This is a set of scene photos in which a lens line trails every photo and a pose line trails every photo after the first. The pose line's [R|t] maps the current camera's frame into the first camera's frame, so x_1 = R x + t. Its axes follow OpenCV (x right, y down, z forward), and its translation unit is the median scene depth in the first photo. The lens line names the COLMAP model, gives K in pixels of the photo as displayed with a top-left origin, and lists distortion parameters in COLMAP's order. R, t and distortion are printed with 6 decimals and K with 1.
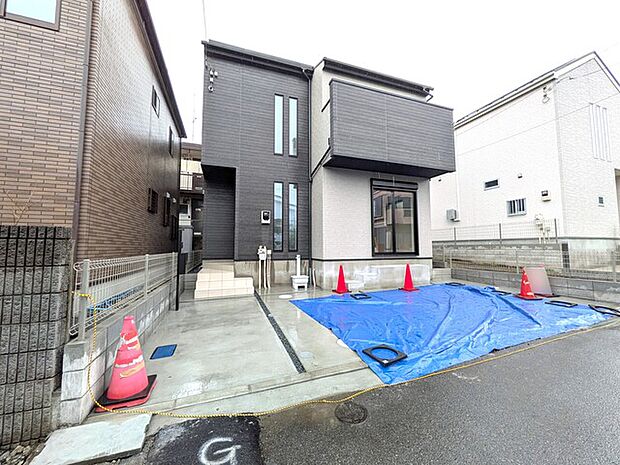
lens RADIAL K [[245.4, 0, 313.2], [0, 245.4, 230.3], [0, 0, 1]] dist [-0.001926, 0.000415]
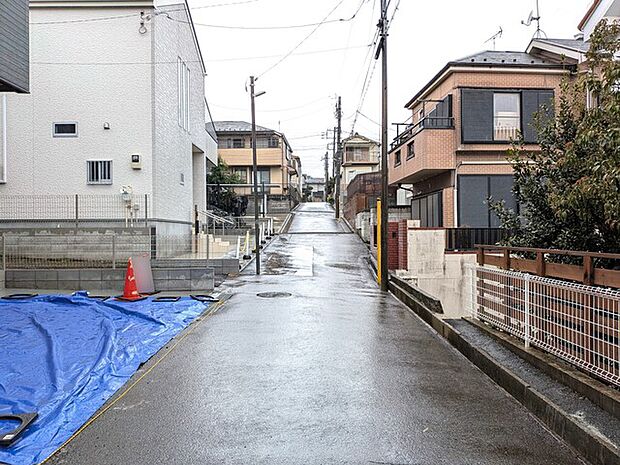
lens RADIAL K [[446.1, 0, 312.7], [0, 446.1, 233.2], [0, 0, 1]] dist [0.019216, -0.014311]
pose [[0.346712, 0.002156, 0.937969, -0.133963], [-0.060539, 0.997964, 0.020084, 0.013370], [-0.936016, -0.063747, 0.346137, 0.028107]]
